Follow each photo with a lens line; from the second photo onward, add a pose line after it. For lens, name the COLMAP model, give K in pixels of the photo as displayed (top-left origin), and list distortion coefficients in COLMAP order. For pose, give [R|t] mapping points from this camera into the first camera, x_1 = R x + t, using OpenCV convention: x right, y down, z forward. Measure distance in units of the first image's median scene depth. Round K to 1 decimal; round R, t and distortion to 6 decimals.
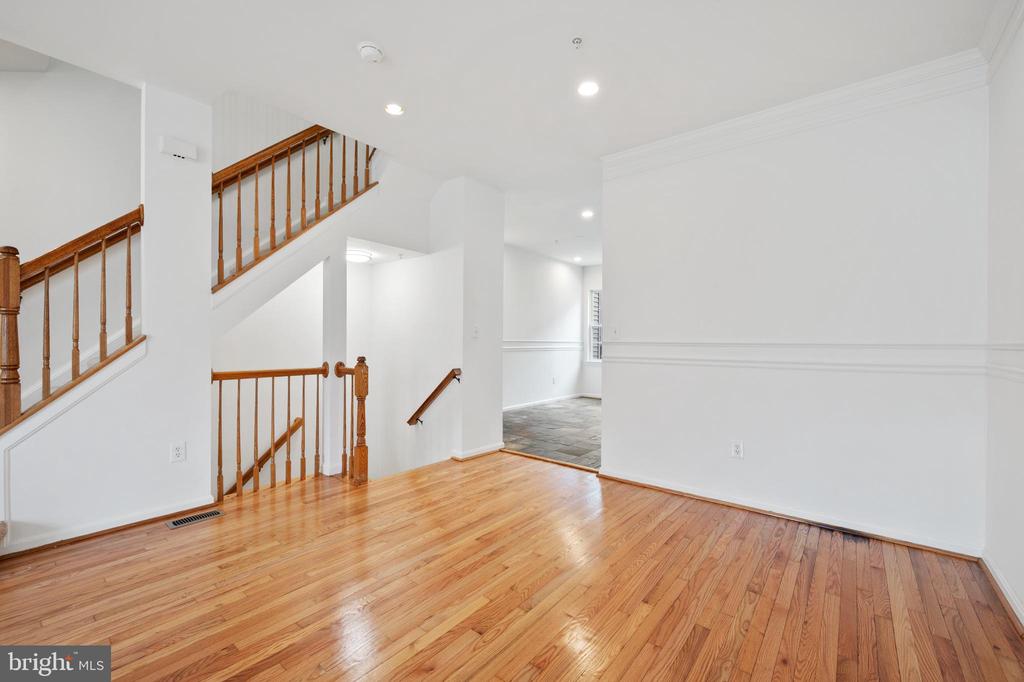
lens RADIAL K [[418.7, 0, 514.5], [0, 418.7, 341.1], [0, 0, 1]] dist [0.000541, 0.000006]
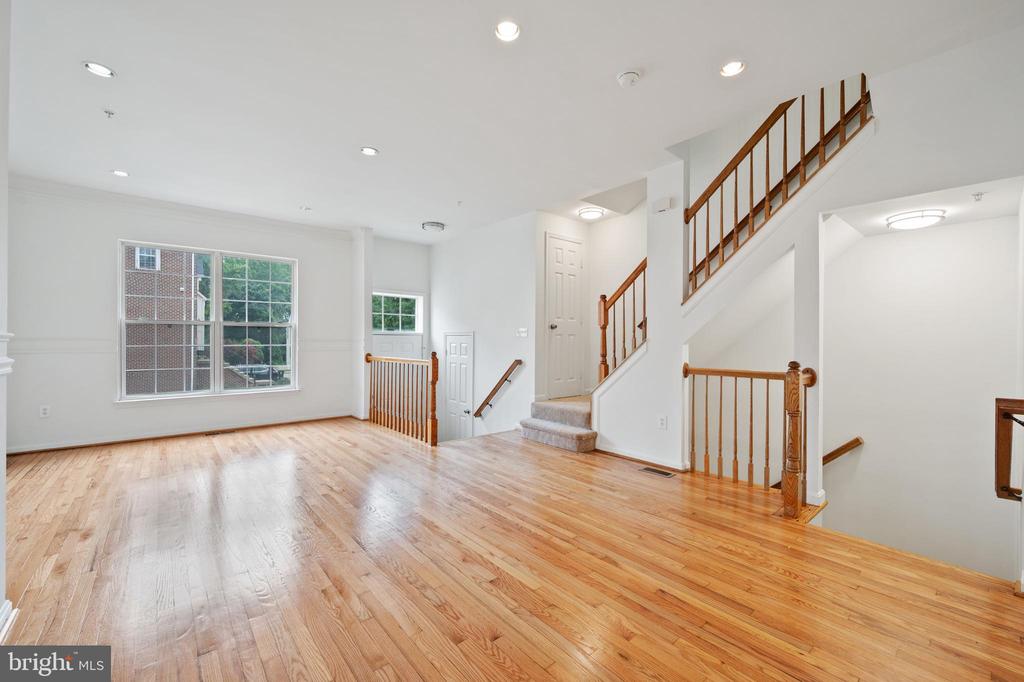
lens RADIAL K [[418.7, 0, 514.5], [0, 418.7, 341.1], [0, 0, 1]] dist [0.000541, 0.000006]
pose [[-0.183810, -0.005527, -0.982946, 0.670697], [-0.002026, 0.999984, -0.005244, 0.002234], [0.982960, 0.001028, -0.183819, 0.779888]]
